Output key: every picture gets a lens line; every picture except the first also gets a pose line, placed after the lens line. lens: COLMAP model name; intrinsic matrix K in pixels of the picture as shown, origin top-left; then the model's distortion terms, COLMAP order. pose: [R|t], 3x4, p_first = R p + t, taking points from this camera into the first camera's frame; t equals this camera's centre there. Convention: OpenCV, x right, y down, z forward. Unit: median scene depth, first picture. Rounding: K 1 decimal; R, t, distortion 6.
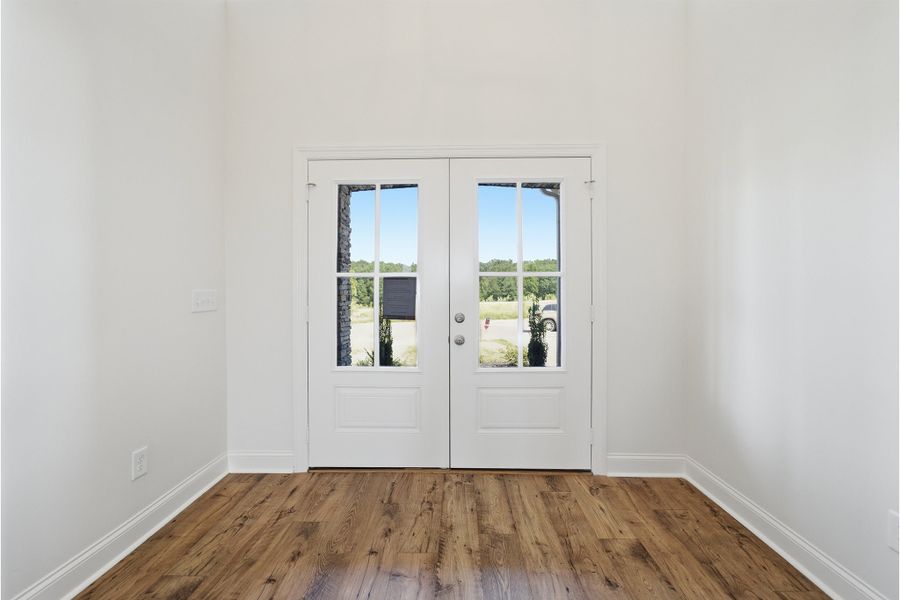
lens RADIAL K [[372.9, 0, 453.3], [0, 372.9, 293.2], [0, 0, 1]] dist [-0.017559, 0.007918]
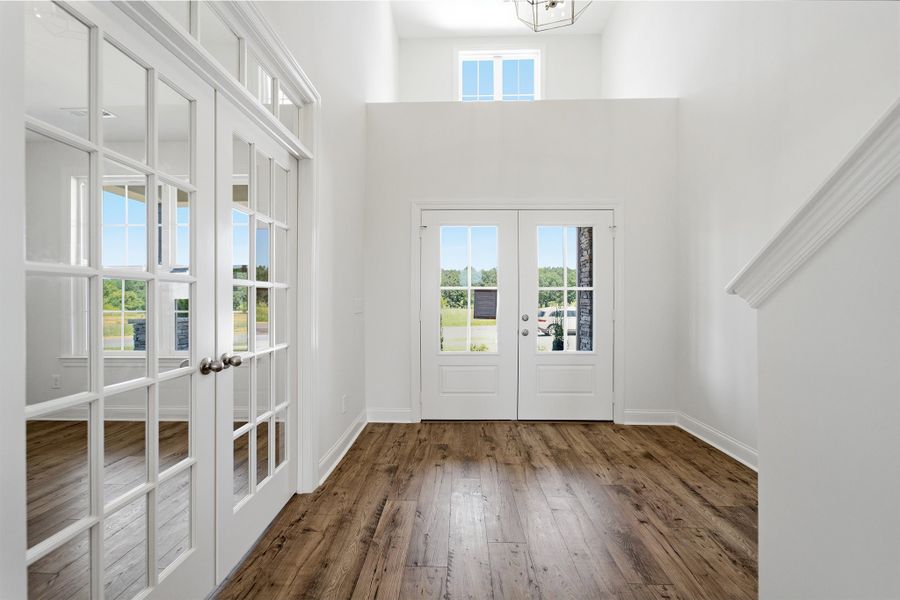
lens RADIAL K [[372.9, 0, 453.0], [0, 372.9, 298.3], [0, 0, 1]] dist [-0.017559, 0.007918]
pose [[0.999998, 0.001066, 0.001407, -0.297835], [-0.001056, 0.999976, -0.006830, 0.000940], [-0.001414, 0.006829, 0.999976, -0.530069]]
